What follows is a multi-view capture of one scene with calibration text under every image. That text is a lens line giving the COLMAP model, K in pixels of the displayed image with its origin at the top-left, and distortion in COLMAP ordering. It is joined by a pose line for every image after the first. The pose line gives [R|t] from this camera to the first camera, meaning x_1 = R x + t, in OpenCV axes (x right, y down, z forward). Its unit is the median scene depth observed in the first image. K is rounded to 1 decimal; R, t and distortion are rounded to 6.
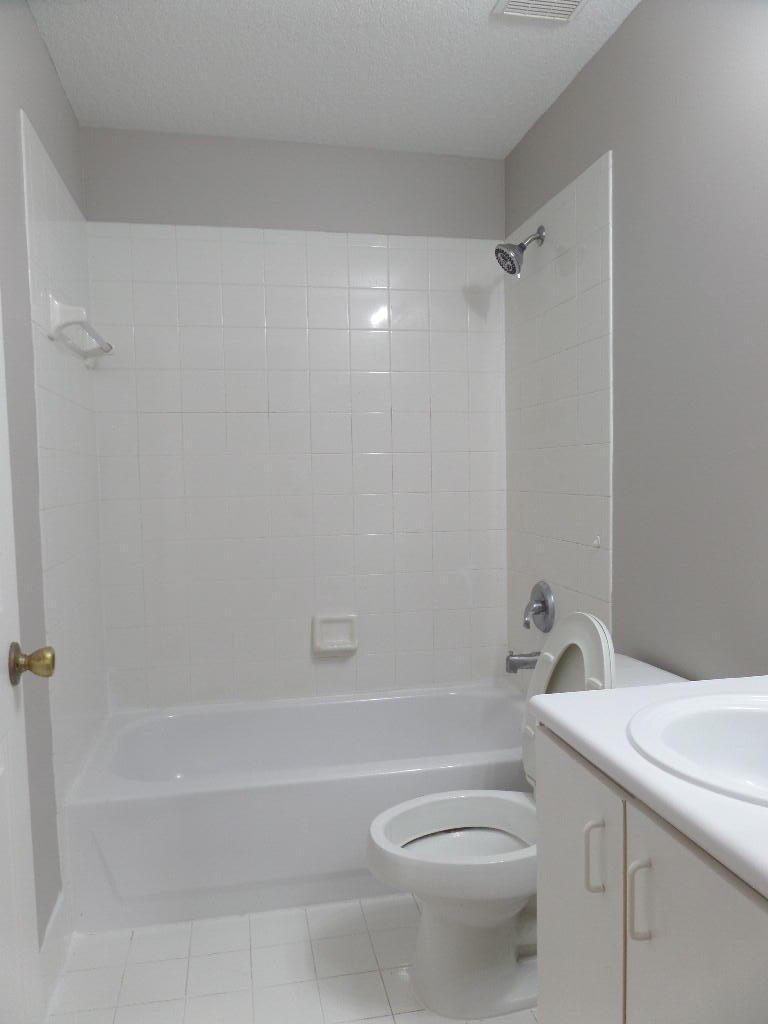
lens RADIAL K [[742.5, 0, 384.0], [0, 742.5, 512.0], [0, 0, 1]] dist [-0.036278, -0.001858]
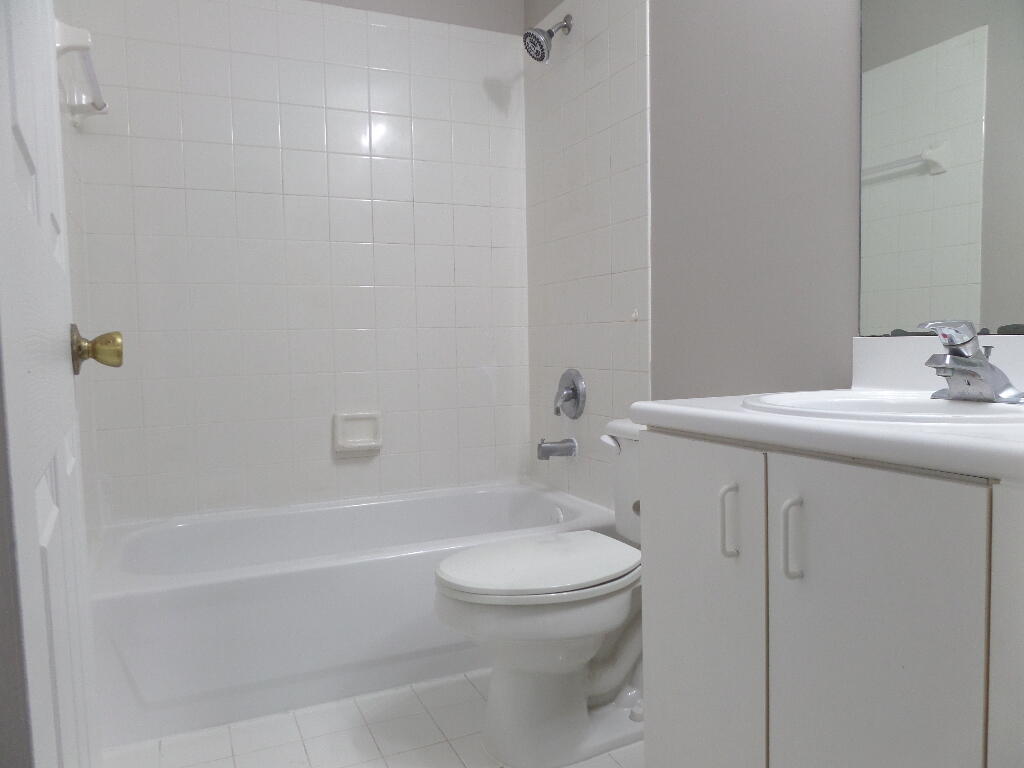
lens RADIAL K [[740.9, 0, 512.0], [0, 740.9, 384.0], [0, 0, 1]] dist [-0.021869, 0.001278]
pose [[0.975358, -0.013602, 0.220206, -0.089814], [0.012768, 0.999905, 0.005212, 0.110237], [-0.220256, -0.002272, 0.975439, 0.032902]]
